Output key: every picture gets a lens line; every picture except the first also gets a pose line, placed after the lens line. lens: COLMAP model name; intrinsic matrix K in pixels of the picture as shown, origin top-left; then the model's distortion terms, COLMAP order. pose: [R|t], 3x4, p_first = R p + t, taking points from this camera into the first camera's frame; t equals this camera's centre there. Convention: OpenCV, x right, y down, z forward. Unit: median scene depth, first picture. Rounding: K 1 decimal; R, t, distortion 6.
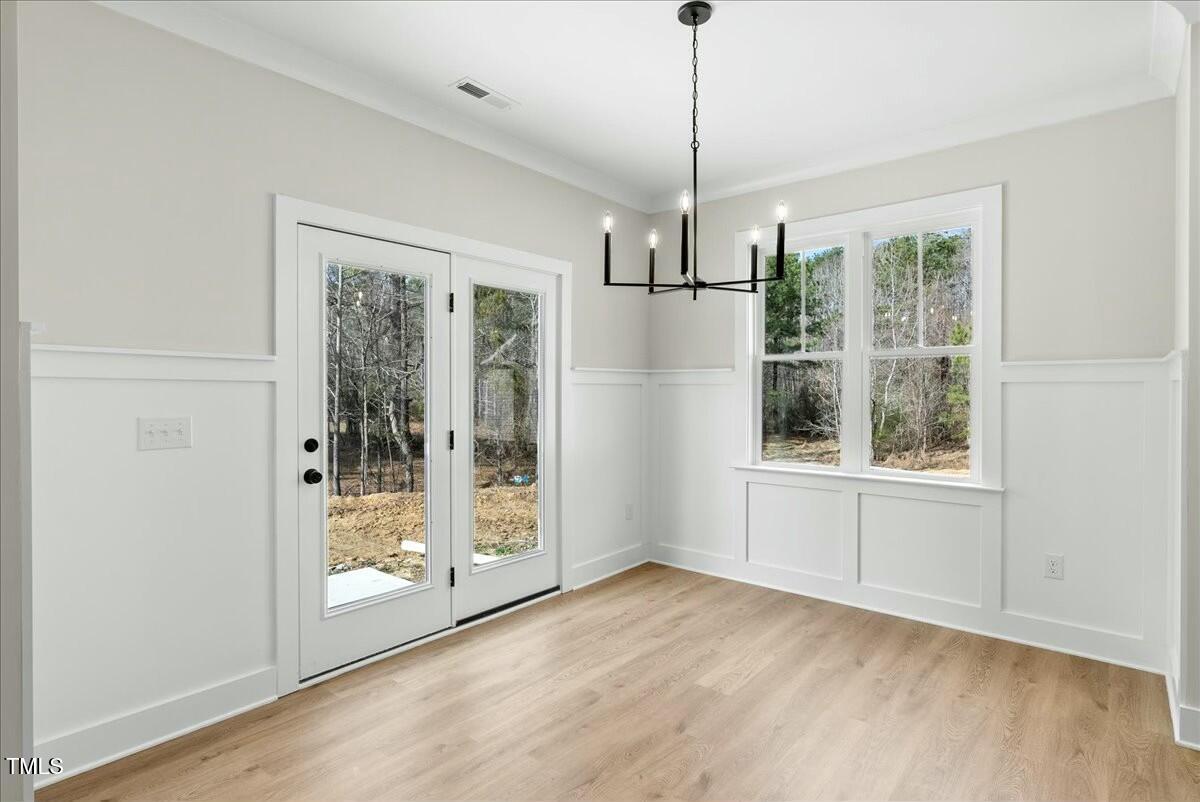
lens RADIAL K [[613.7, 0, 598.2], [0, 613.7, 393.8], [0, 0, 1]] dist [-0.005874, -0.000232]
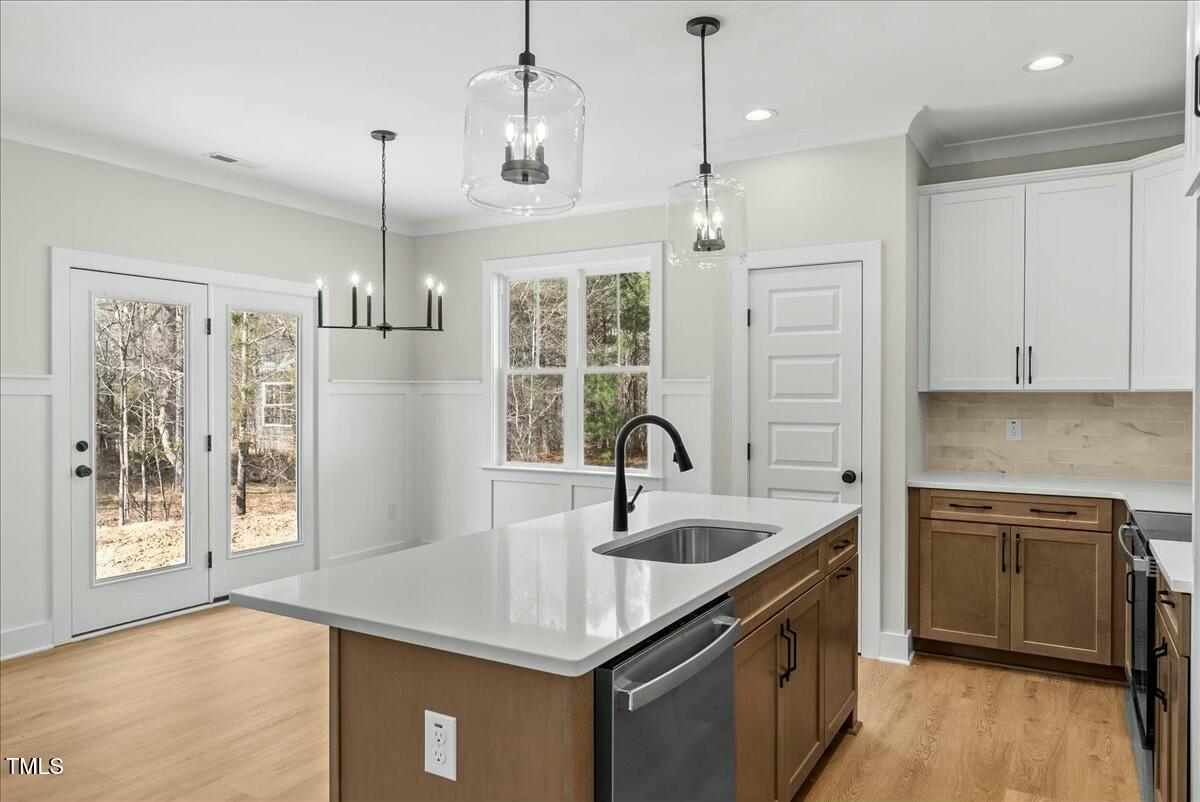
lens RADIAL K [[813.8, 0, 610.1], [0, 813.8, 399.3], [0, 0, 1]] dist [0.001260, 0.001588]
pose [[0.984654, -0.000245, 0.174518, 0.214226], [0.000090, 1.000000, 0.000893, -0.008874], [-0.174518, -0.000863, 0.984654, -0.585342]]
